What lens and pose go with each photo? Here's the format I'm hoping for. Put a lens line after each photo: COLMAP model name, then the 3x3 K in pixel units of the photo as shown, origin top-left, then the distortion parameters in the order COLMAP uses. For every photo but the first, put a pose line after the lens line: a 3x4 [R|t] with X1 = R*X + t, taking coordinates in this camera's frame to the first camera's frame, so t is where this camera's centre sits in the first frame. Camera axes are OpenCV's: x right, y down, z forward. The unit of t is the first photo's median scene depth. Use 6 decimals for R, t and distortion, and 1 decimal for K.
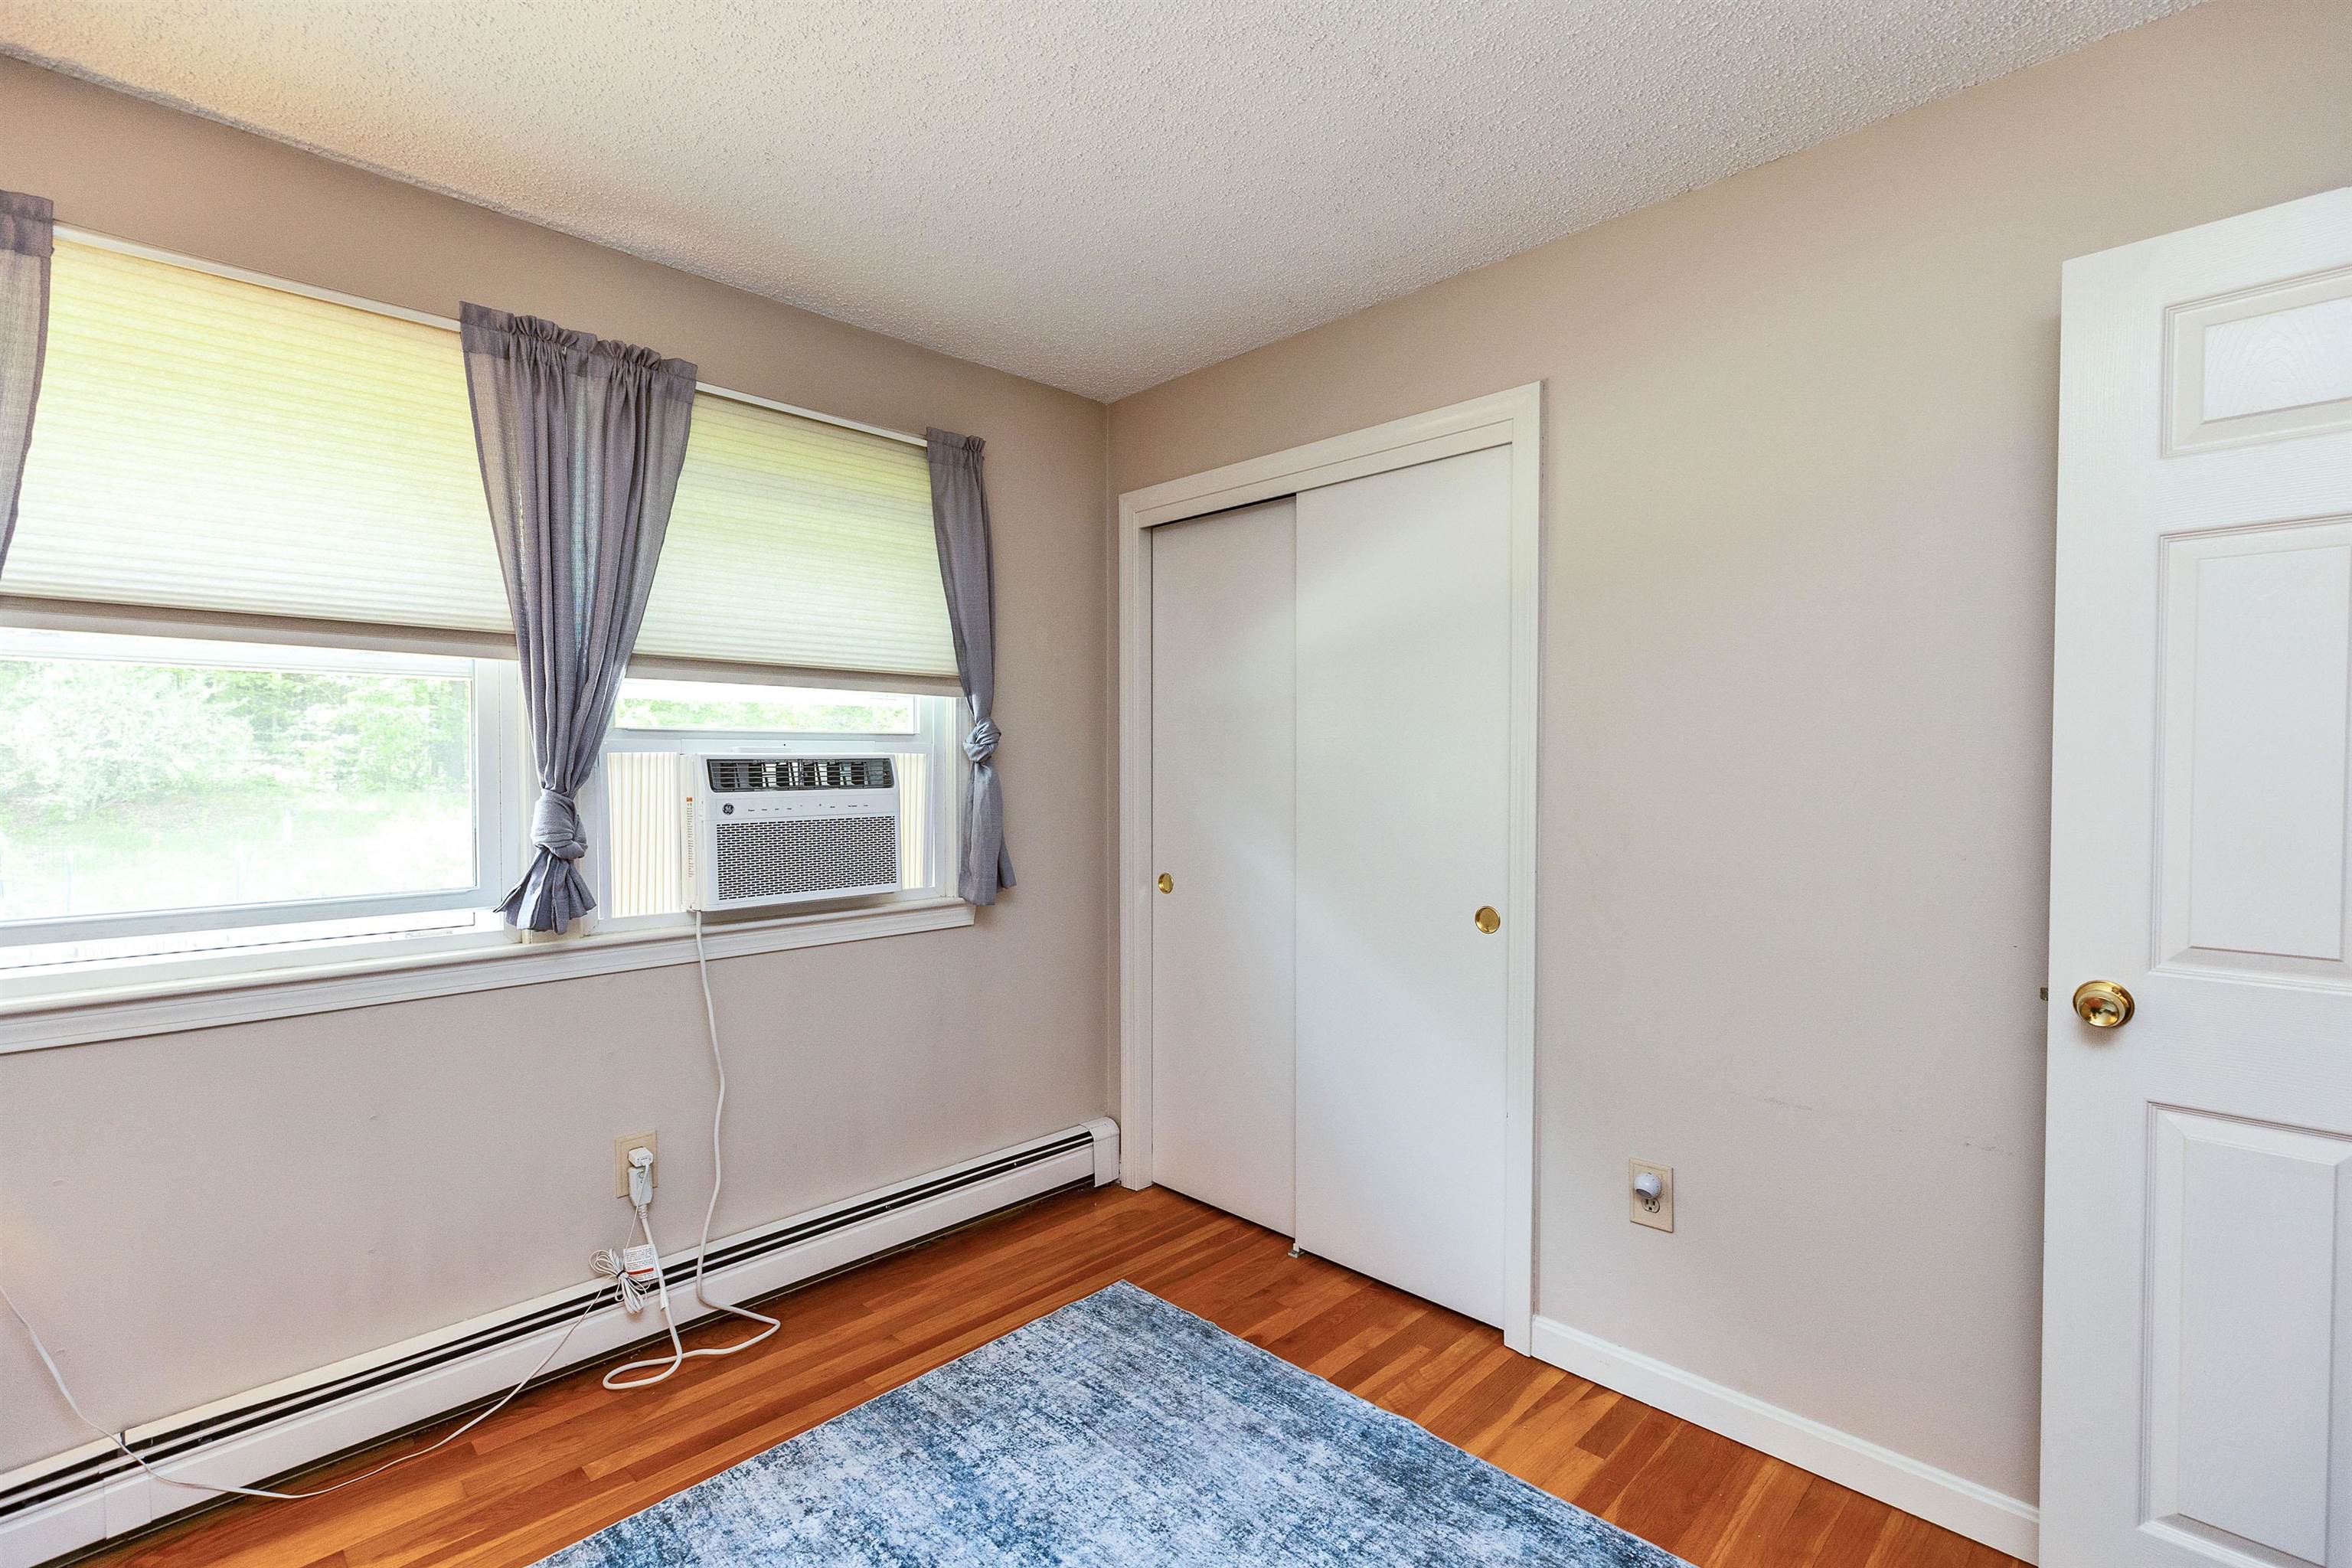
lens RADIAL K [[1064.4, 0, 1176.1], [0, 1064.4, 780.2], [0, 0, 1]] dist [0.007753, -0.001007]
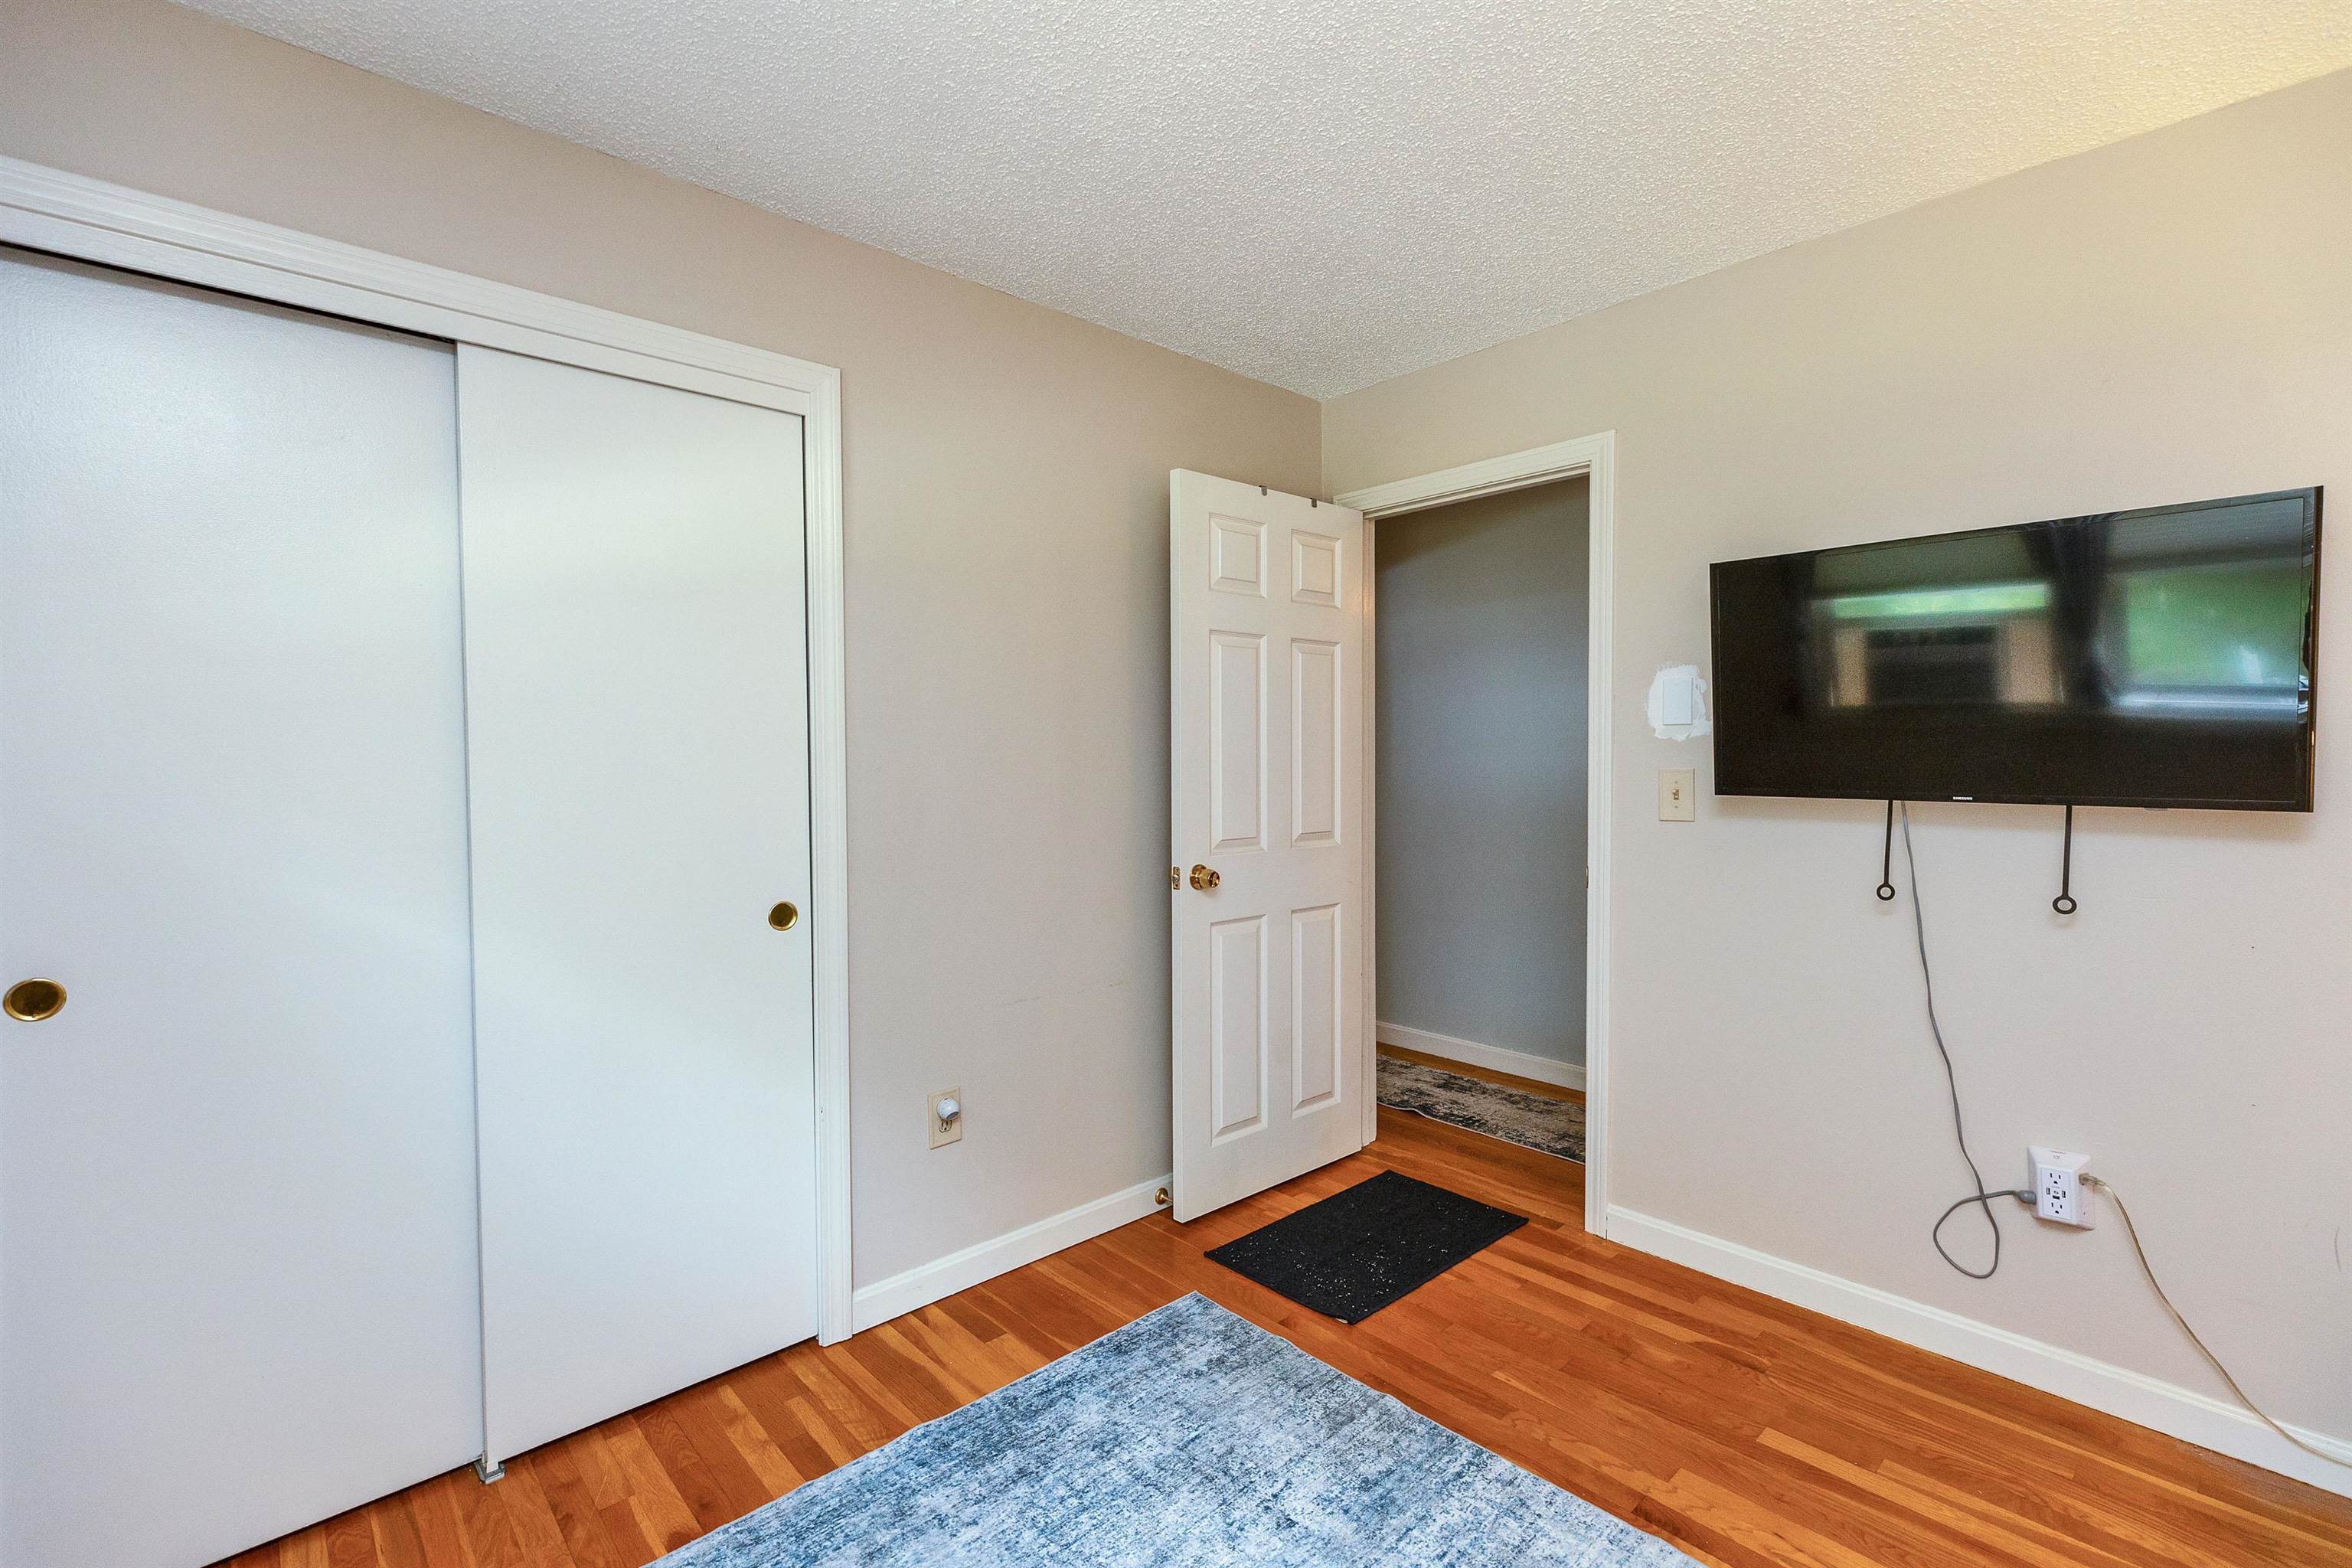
lens RADIAL K [[1064.4, 0, 1169.9], [0, 1064.4, 773.8], [0, 0, 1]] dist [0.007753, -0.001007]
pose [[0.040065, -0.022156, 0.998951, -0.694227], [0.021368, 0.999544, 0.021313, -0.007582], [-0.998969, 0.020492, 0.040520, 0.688301]]
